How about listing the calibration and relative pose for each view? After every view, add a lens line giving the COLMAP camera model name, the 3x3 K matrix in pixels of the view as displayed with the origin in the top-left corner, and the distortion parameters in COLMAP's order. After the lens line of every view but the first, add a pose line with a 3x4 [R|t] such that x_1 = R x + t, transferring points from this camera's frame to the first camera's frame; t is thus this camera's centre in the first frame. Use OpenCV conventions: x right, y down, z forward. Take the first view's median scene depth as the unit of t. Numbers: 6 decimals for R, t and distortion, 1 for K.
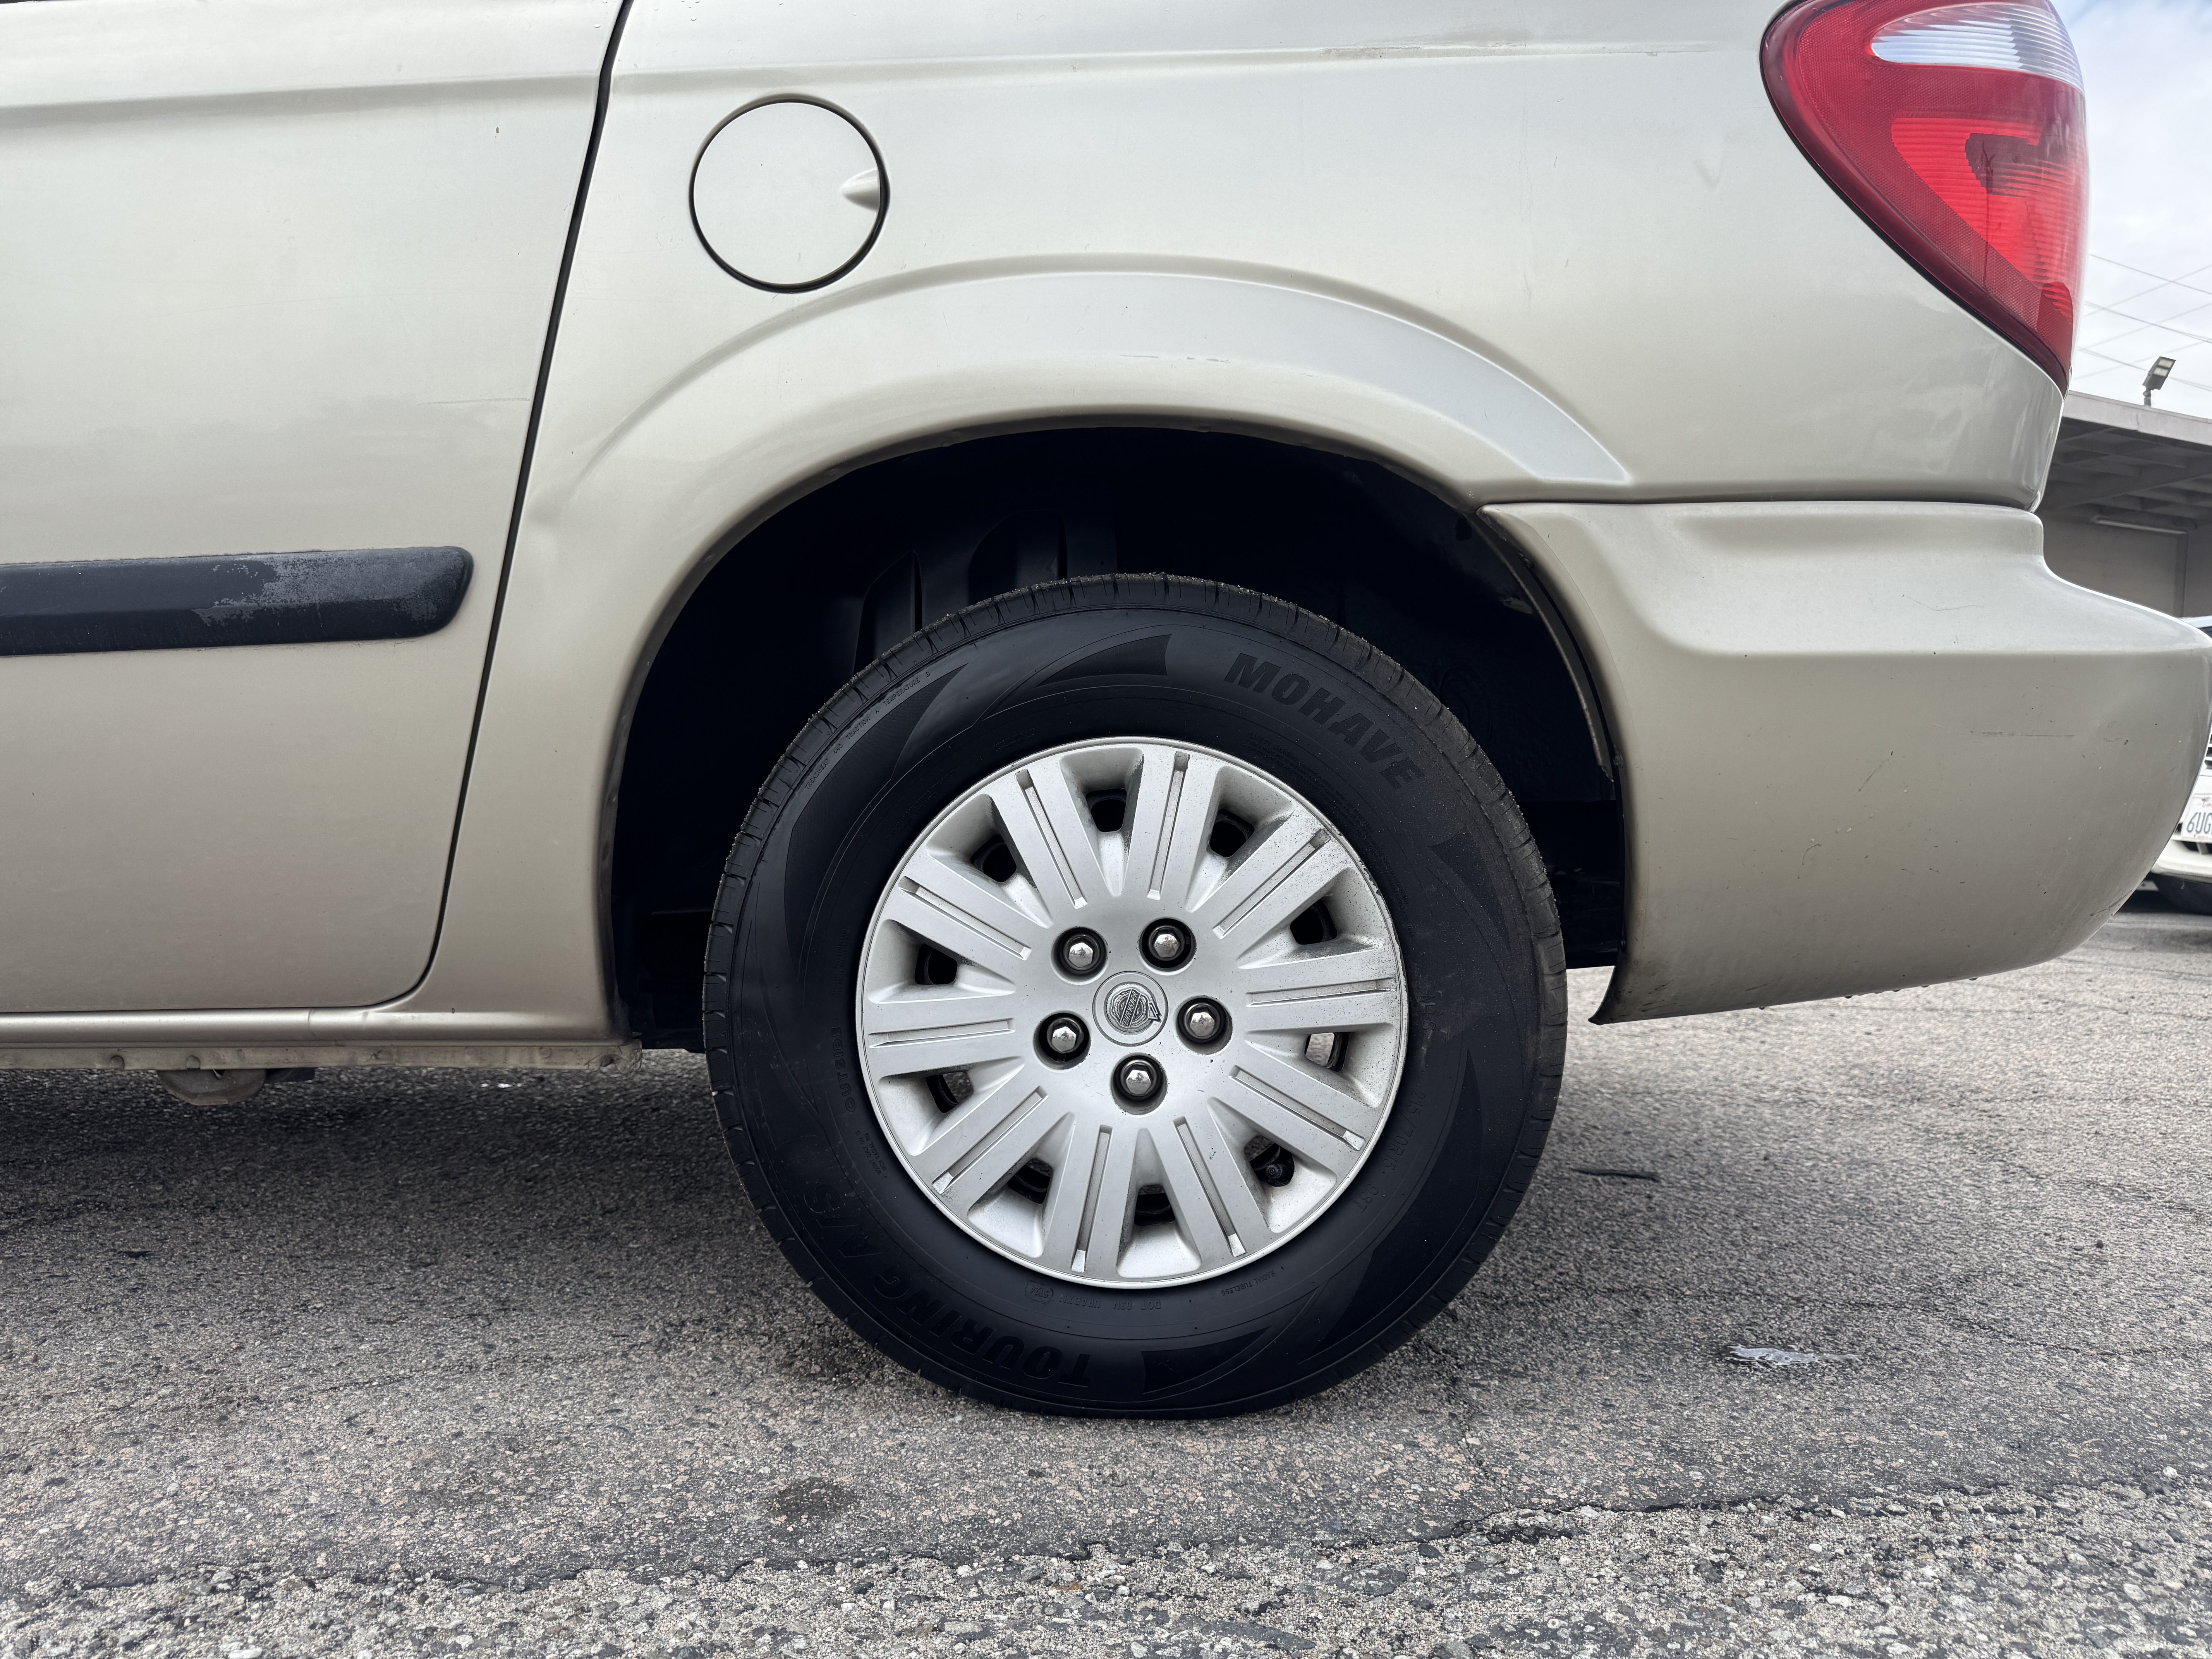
lens RADIAL K [[1571.8, 0, 1078.6], [0, 1571.8, 817.2], [0, 0, 1]] dist [0.031083, -0.036596]
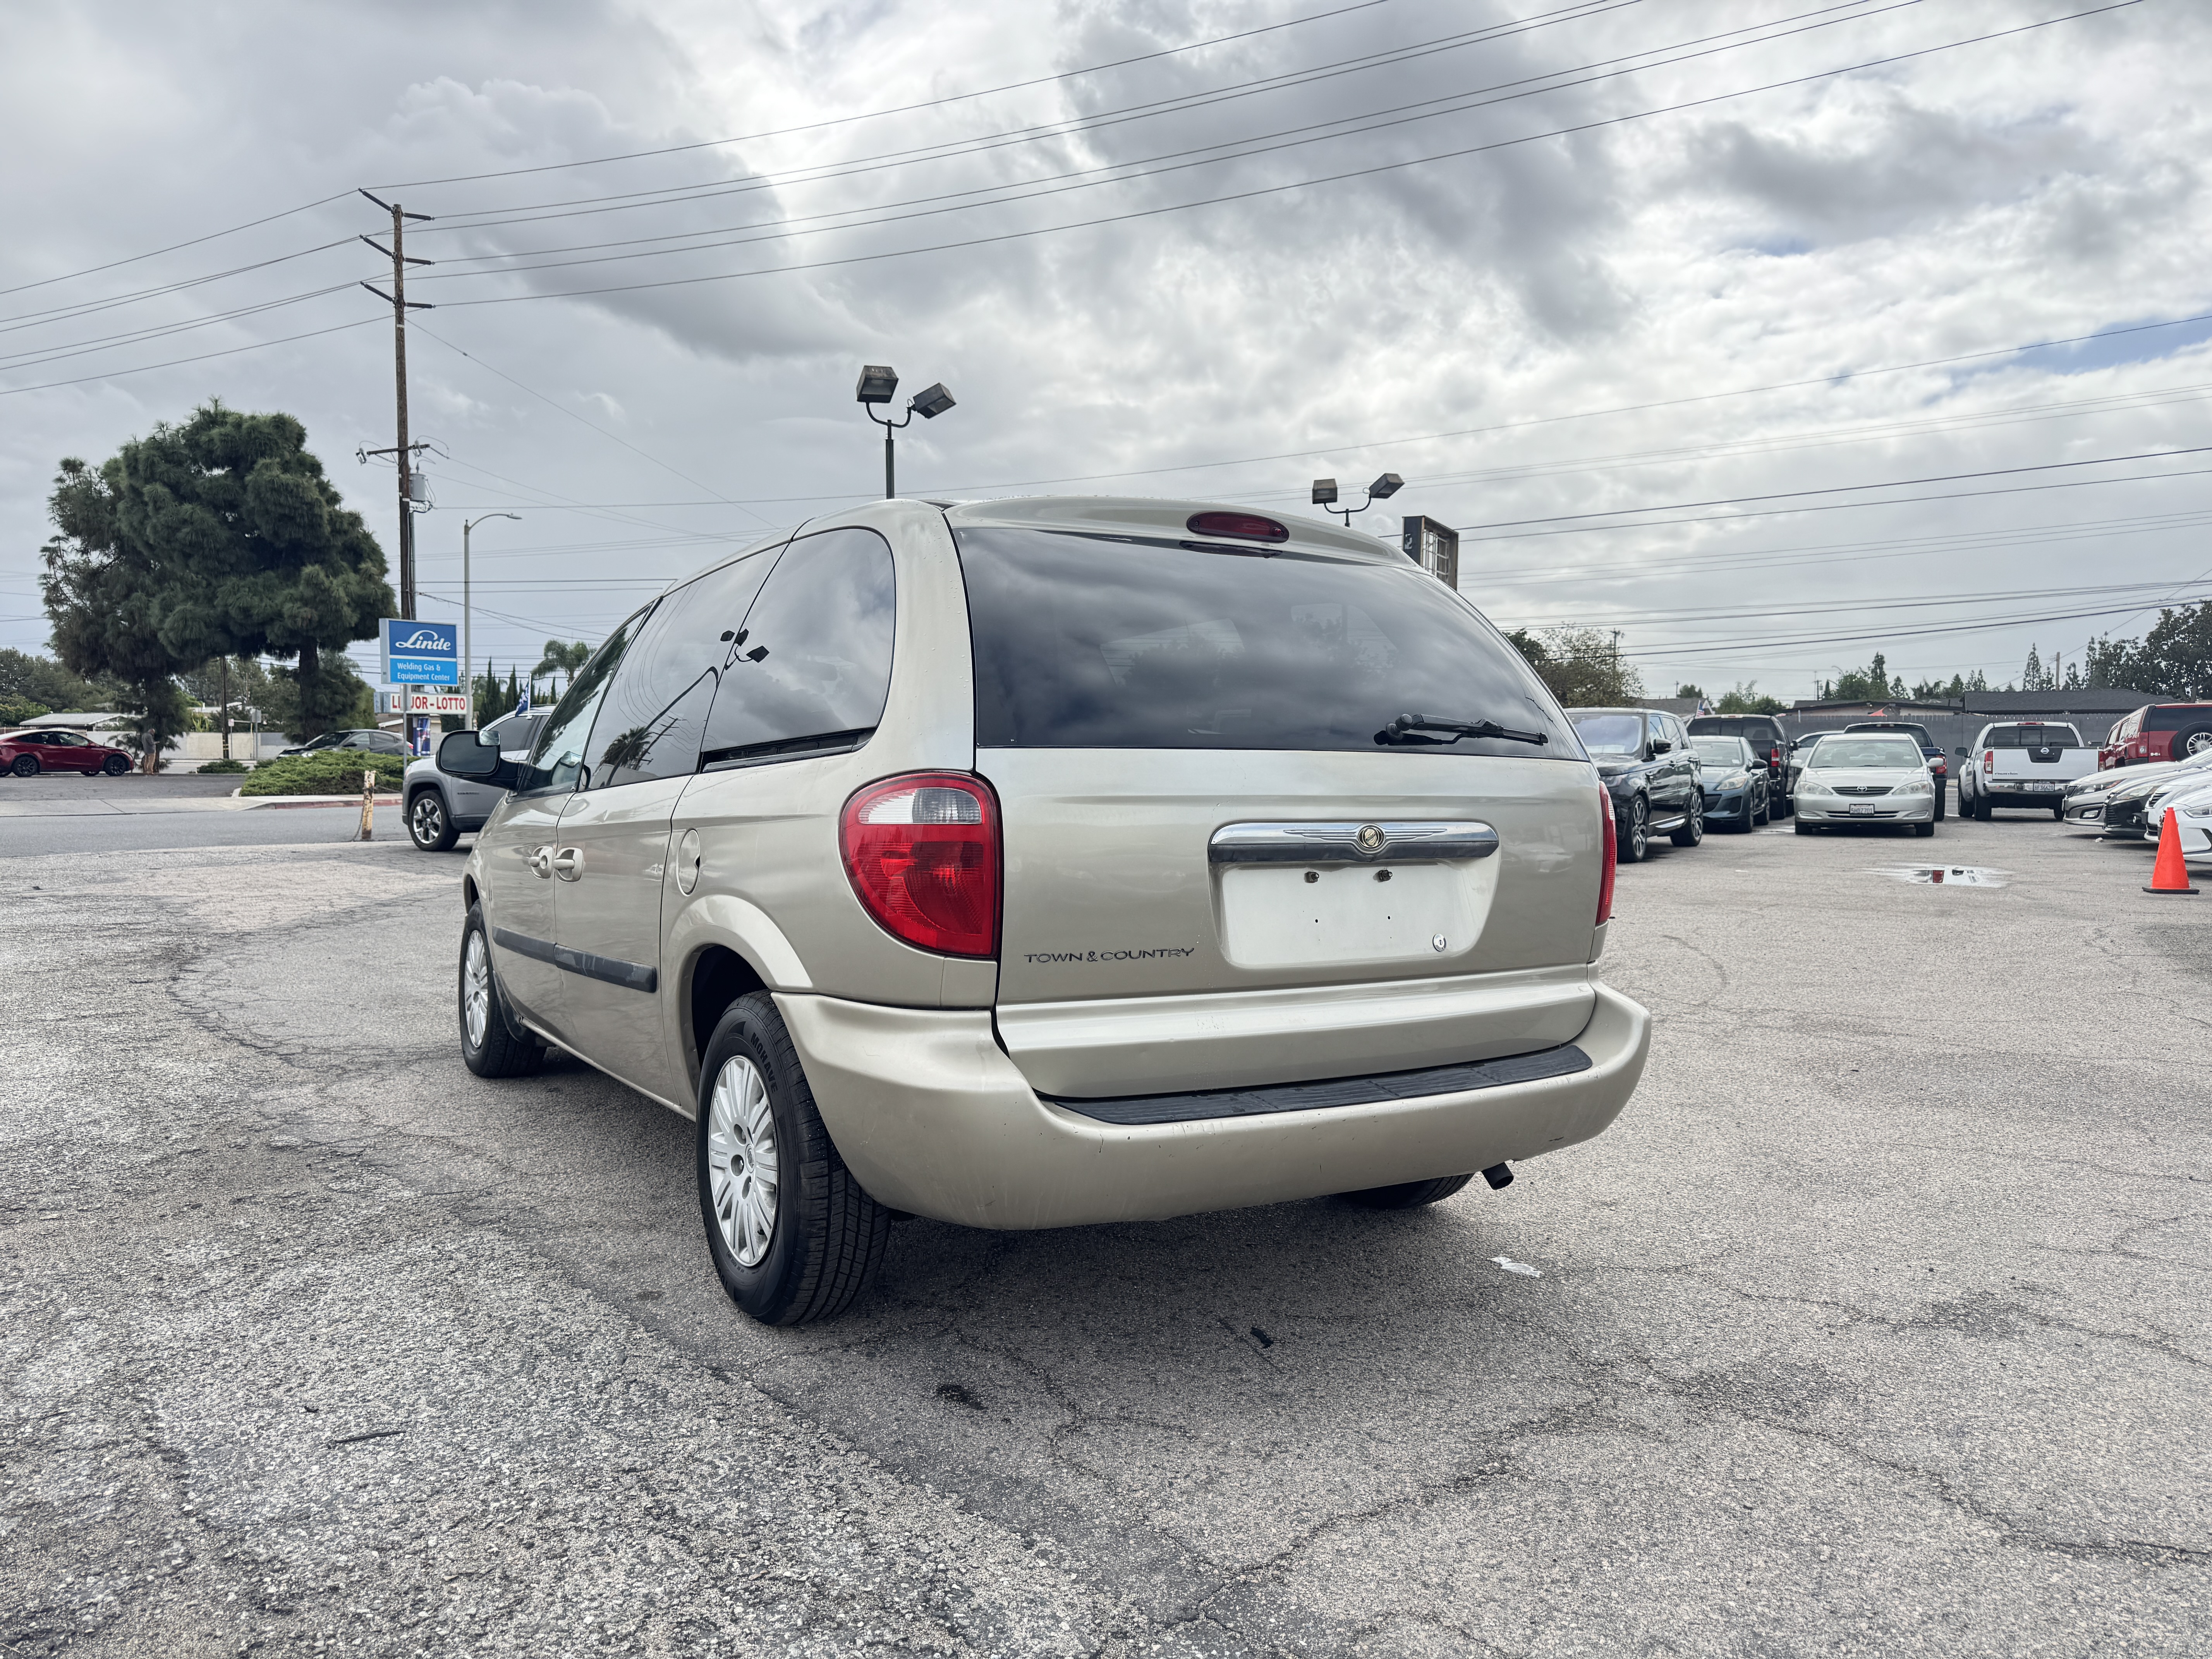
lens RADIAL K [[1571.8, 0, 1111.9], [0, 1571.8, 858.2], [0, 0, 1]] dist [0.031083, -0.036596]
pose [[0.569478, 0.041186, -0.820974, 2.555777], [-0.028192, 0.999135, 0.030568, -0.483403], [0.821523, 0.005737, 0.570146, -0.015839]]
